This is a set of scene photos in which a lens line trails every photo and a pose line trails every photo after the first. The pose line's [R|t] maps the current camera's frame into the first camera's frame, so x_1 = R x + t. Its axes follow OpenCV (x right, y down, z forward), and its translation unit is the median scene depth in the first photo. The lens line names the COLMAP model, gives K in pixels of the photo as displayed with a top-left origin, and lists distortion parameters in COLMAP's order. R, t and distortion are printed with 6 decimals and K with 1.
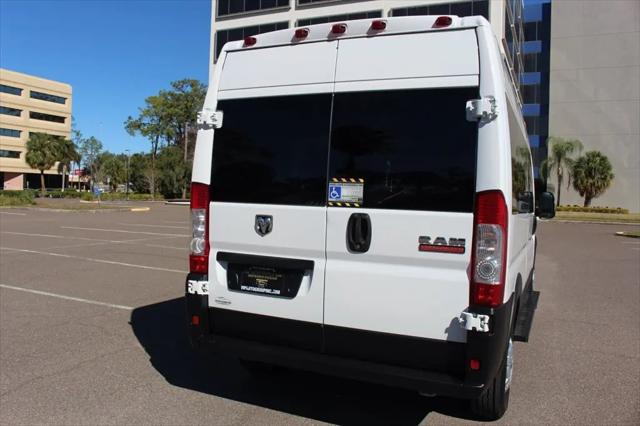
lens RADIAL K [[531.0, 0, 308.2], [0, 531.0, 212.9], [0, 0, 1]] dist [-0.143534, 0.115005]
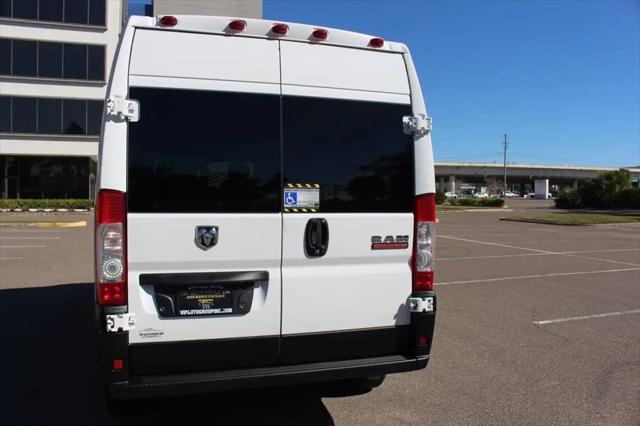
lens RADIAL K [[531.0, 0, 308.2], [0, 531.0, 212.9], [0, 0, 1]] dist [-0.143534, 0.115005]
pose [[0.726852, -0.046553, 0.685214, -0.596236], [0.038741, 0.998891, 0.026768, -0.036495], [-0.685700, 0.007089, 0.727850, 0.268265]]
